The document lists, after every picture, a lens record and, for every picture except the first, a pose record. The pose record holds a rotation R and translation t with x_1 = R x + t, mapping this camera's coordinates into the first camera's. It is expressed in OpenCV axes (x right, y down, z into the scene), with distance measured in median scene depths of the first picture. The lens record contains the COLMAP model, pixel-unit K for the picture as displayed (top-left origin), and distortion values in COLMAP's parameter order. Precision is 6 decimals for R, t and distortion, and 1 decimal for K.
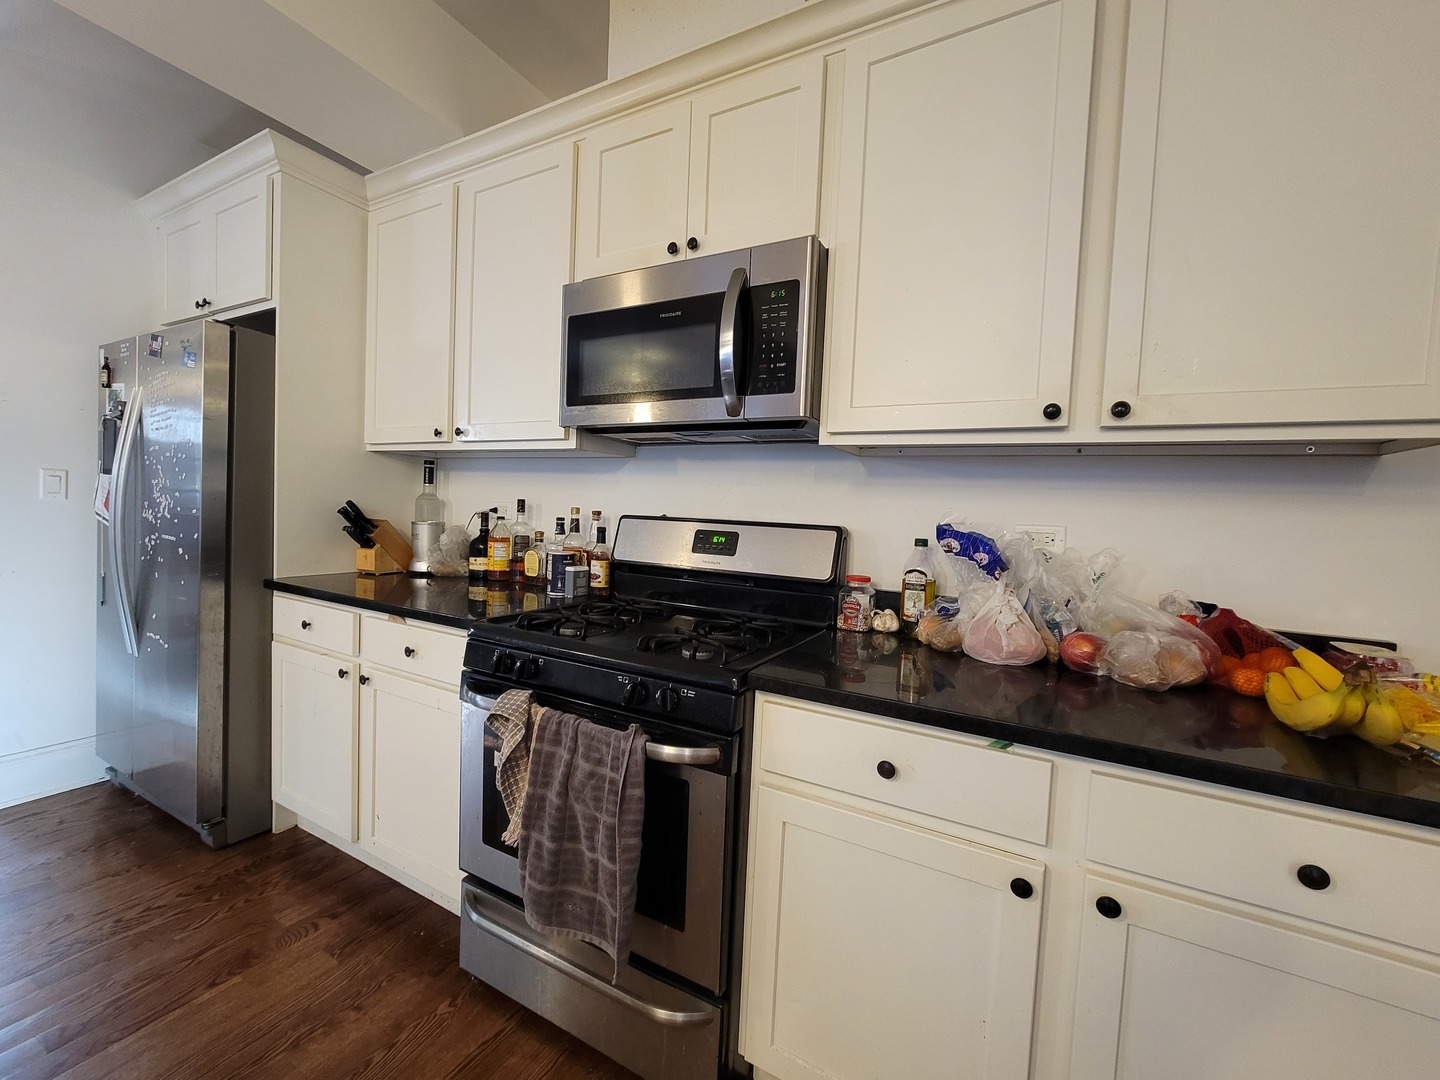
lens RADIAL K [[592.6, 0, 717.4], [0, 592.6, 536.1], [0, 0, 1]] dist [-0.004314, -0.000648]
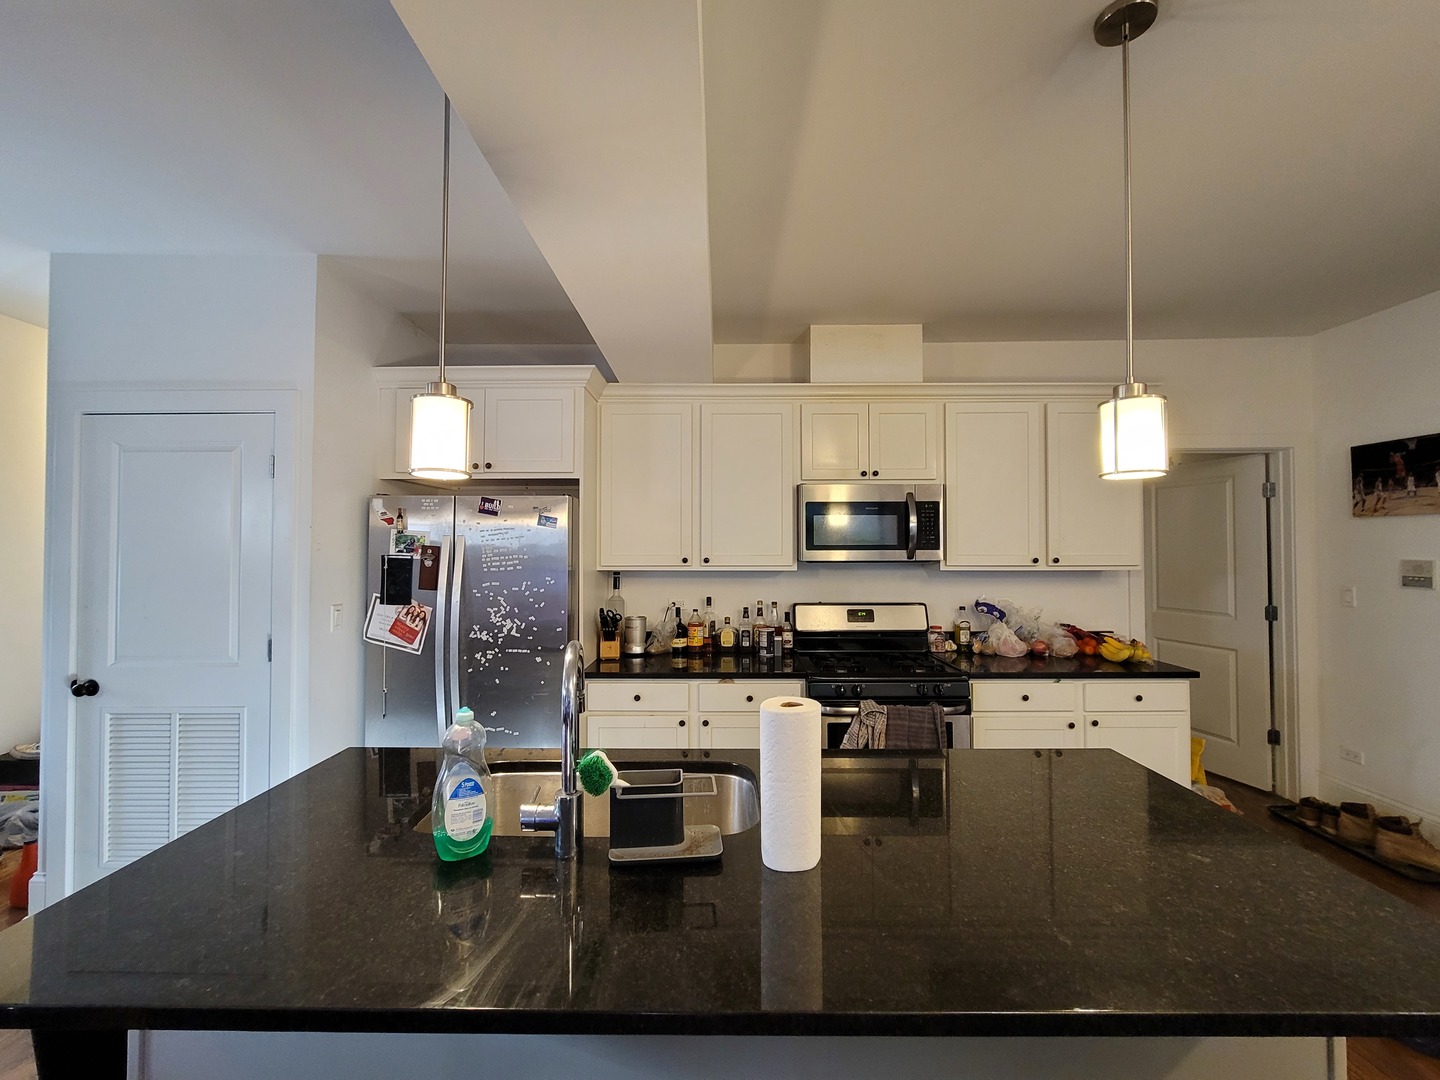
lens RADIAL K [[592.6, 0, 714.3], [0, 592.6, 542.8], [0, 0, 1]] dist [-0.004314, -0.000648]
pose [[0.878203, -0.041147, 0.476515, -1.448507], [0.062895, 0.997576, -0.029772, -0.216031], [-0.474135, 0.056116, 0.878662, -0.500955]]
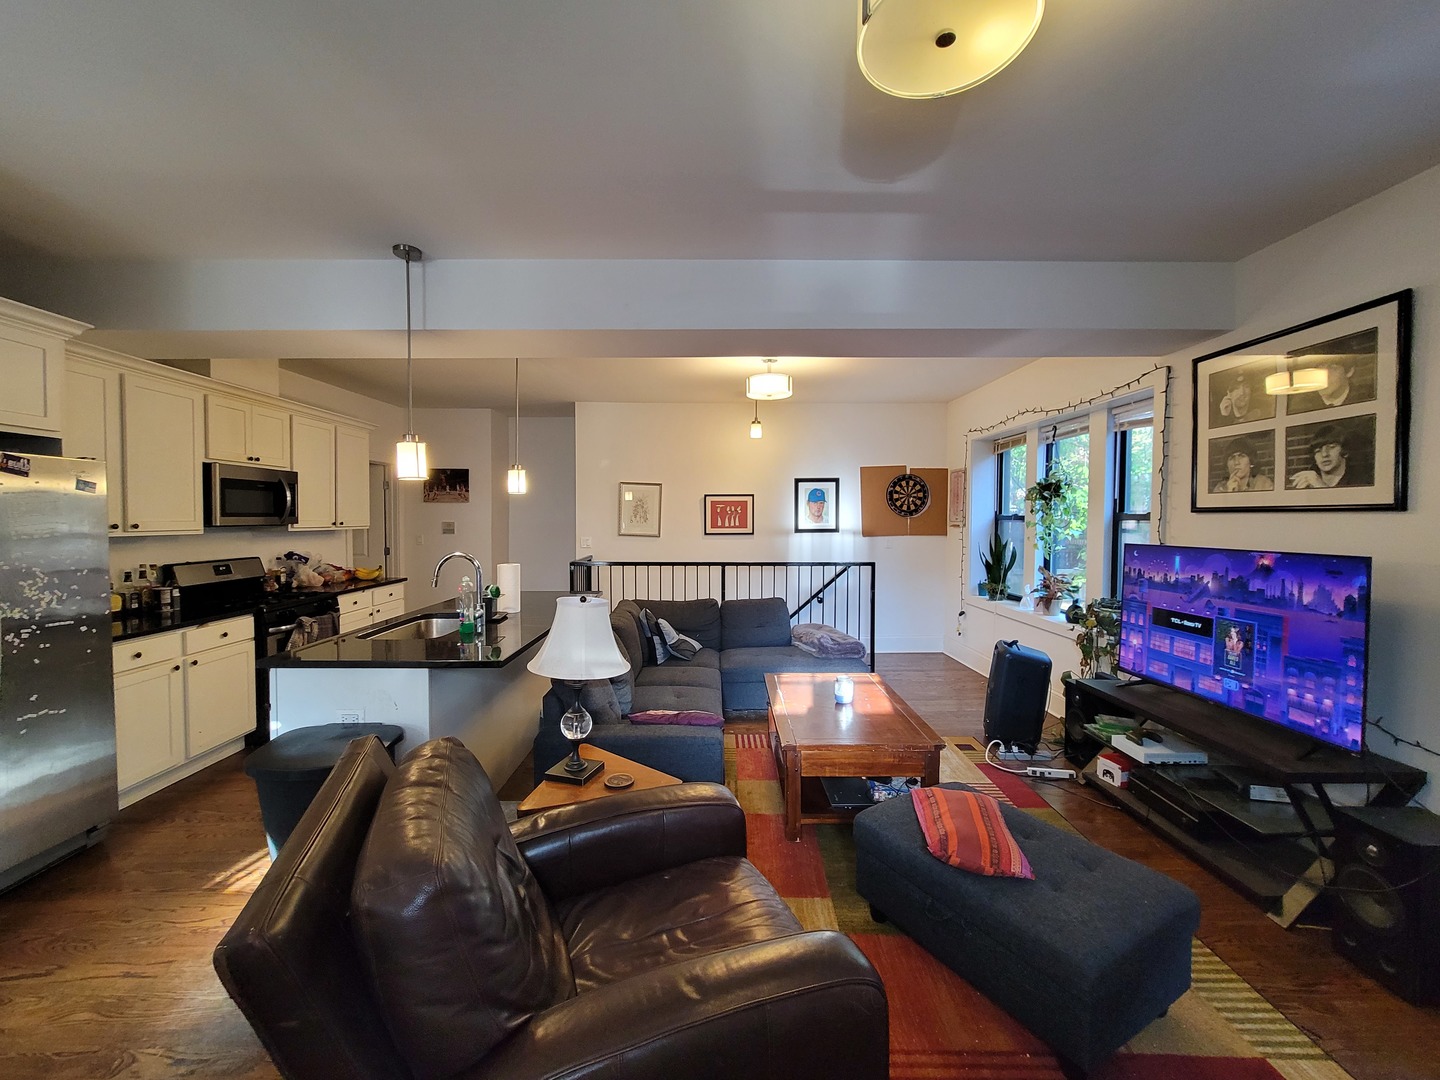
lens RADIAL K [[592.6, 0, 729.1], [0, 592.6, 535.8], [0, 0, 1]] dist [-0.004314, -0.000648]
pose [[-0.507135, -0.072969, 0.858772, -3.347698], [0.011855, 0.995725, 0.091606, -0.346991], [-0.861785, 0.056637, -0.504102, 0.494095]]
